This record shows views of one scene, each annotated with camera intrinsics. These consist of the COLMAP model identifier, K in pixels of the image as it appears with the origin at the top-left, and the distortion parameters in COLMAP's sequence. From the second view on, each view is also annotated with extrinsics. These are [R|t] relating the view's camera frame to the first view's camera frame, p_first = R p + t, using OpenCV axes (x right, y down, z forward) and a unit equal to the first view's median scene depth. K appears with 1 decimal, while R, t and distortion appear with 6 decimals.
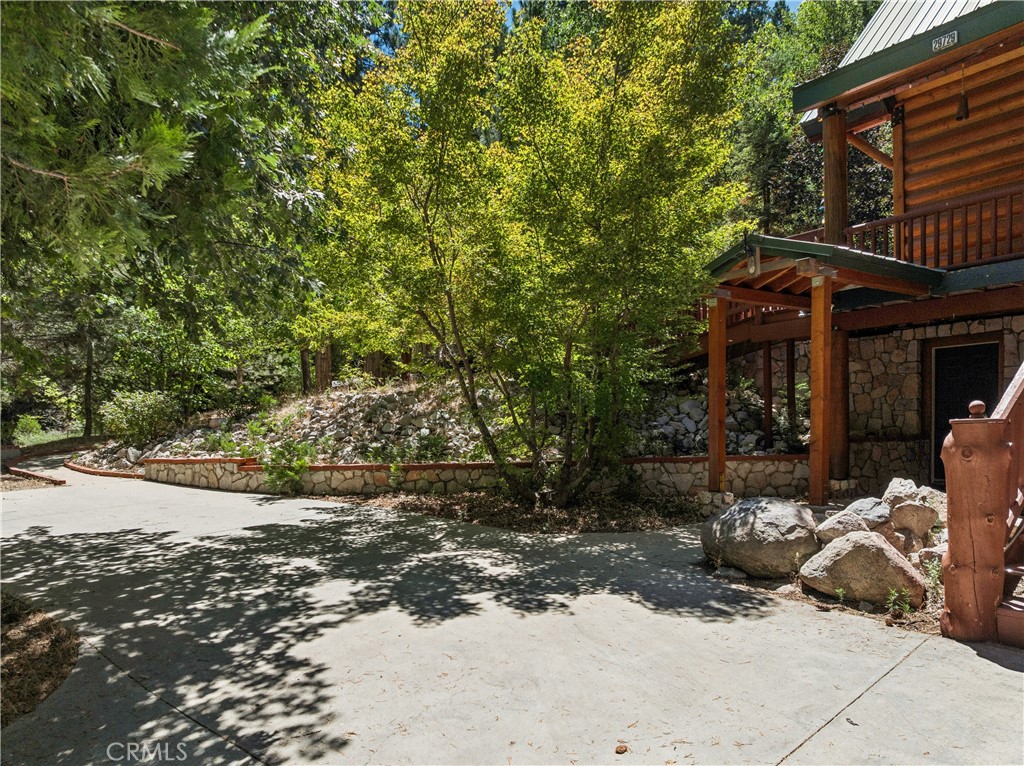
lens RADIAL K [[742.1, 0, 509.5], [0, 742.1, 376.3], [0, 0, 1]] dist [-0.027029, 0.010320]
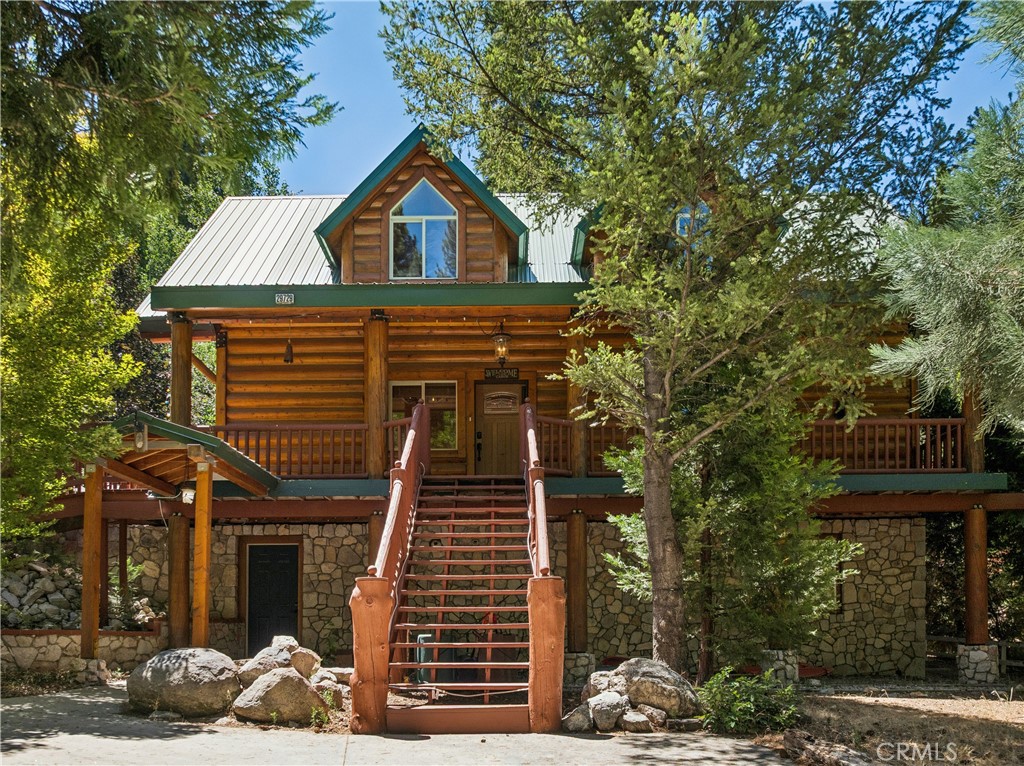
lens RADIAL K [[742.1, 0, 509.5], [0, 742.1, 376.3], [0, 0, 1]] dist [-0.027029, 0.010320]
pose [[0.588340, 0.278661, 0.759081, -0.193085], [-0.063401, 0.951751, -0.300251, 0.046909], [-0.806124, 0.128523, 0.577620, -0.045932]]
